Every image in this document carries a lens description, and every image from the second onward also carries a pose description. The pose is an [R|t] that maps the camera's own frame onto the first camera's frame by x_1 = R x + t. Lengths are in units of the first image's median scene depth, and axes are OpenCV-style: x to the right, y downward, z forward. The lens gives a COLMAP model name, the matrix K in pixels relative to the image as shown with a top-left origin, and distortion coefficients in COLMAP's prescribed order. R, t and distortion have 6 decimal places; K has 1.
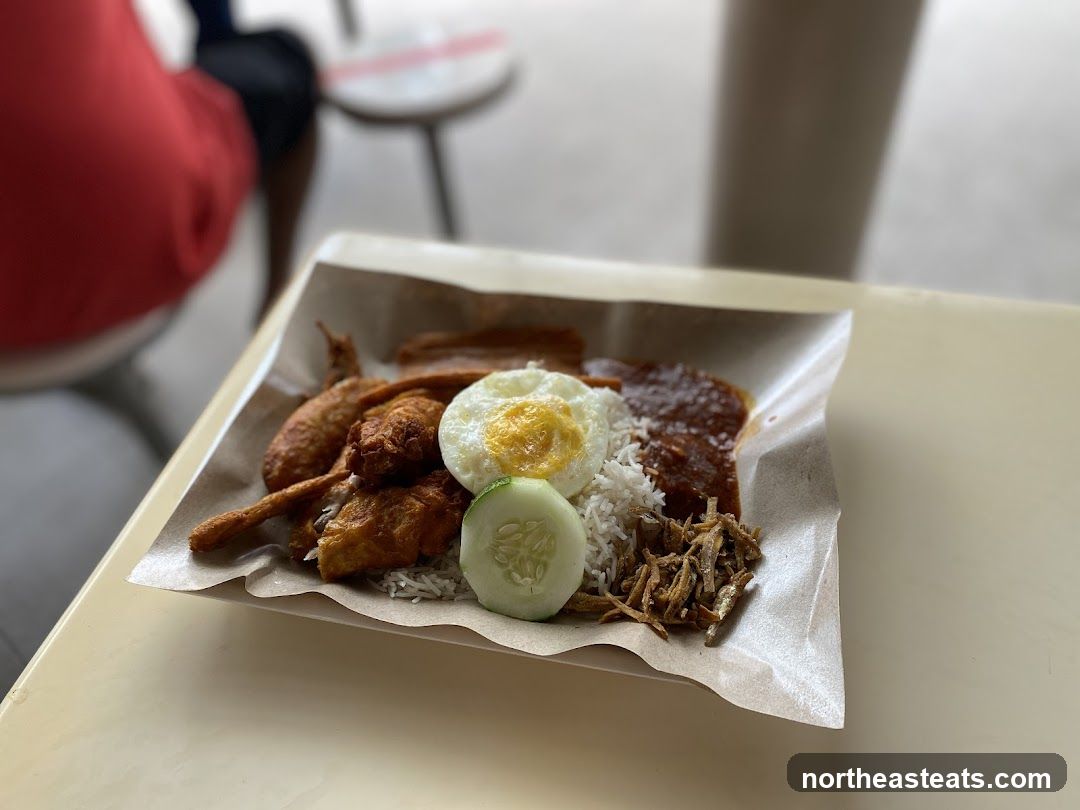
lens RADIAL K [[808.5, 0, 540.0], [0, 808.5, 405.0], [0, 0, 1]] dist [0.000639, -0.000302]
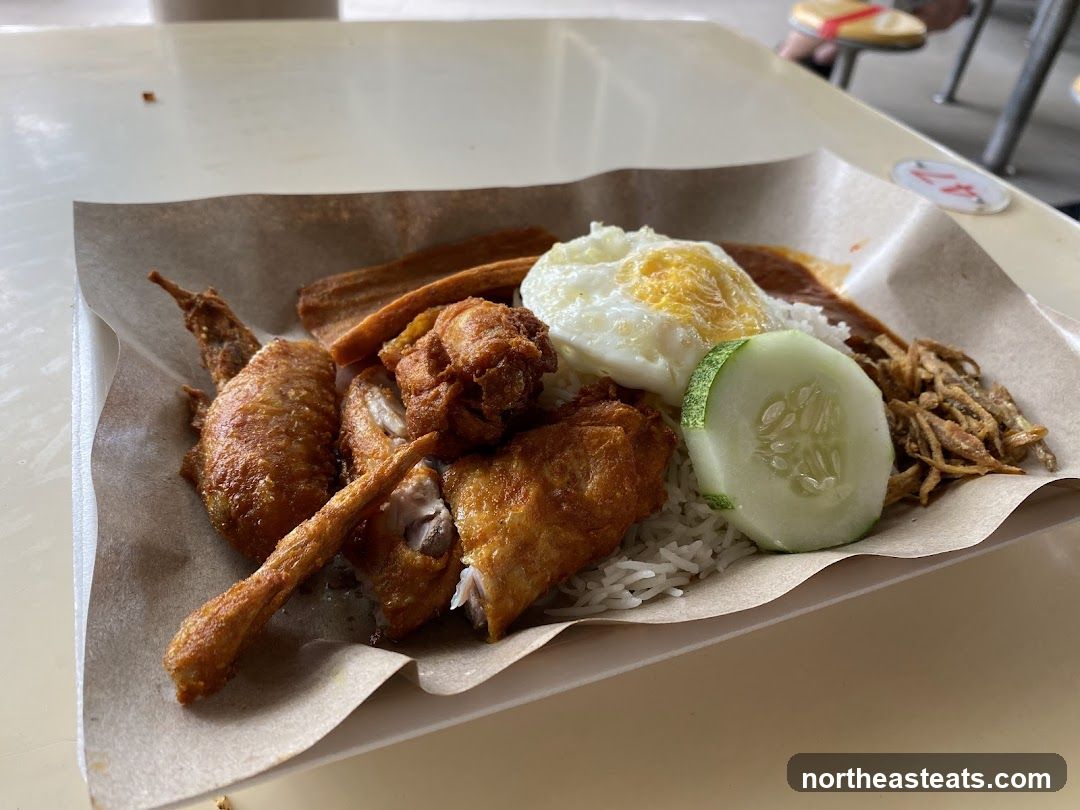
lens RADIAL K [[871.7, 0, 540.0], [0, 871.7, 405.0], [0, 0, 1]] dist [-0.021003, -0.006996]
pose [[0.798544, -0.231287, 0.555728, -0.513682], [0.328244, 0.941203, -0.079949, 0.137949], [-0.504561, 0.246258, 0.827511, 0.524814]]
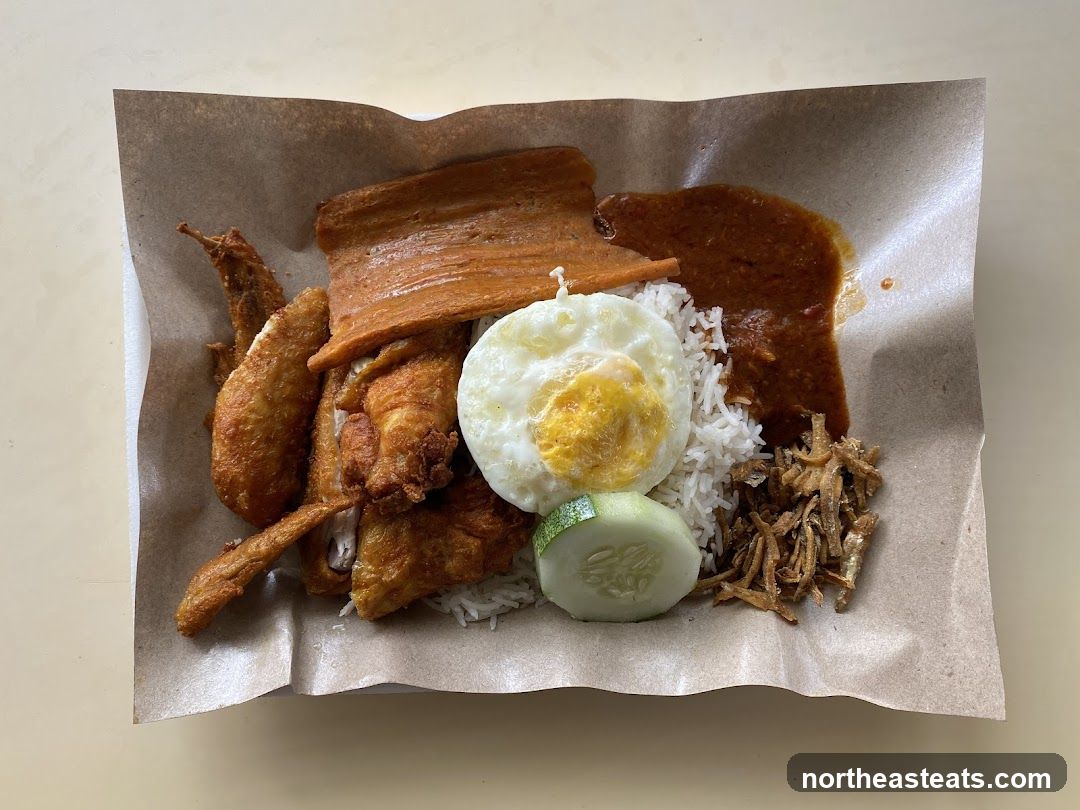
lens RADIAL K [[859.4, 0, 540.0], [0, 859.4, 405.0], [0, 0, 1]] dist [-0.010461, -0.002587]
pose [[0.962048, -0.254793, 0.097697, -0.133821], [0.135442, 0.756660, 0.639626, -0.483130], [-0.236896, -0.602119, 0.762452, 0.440415]]
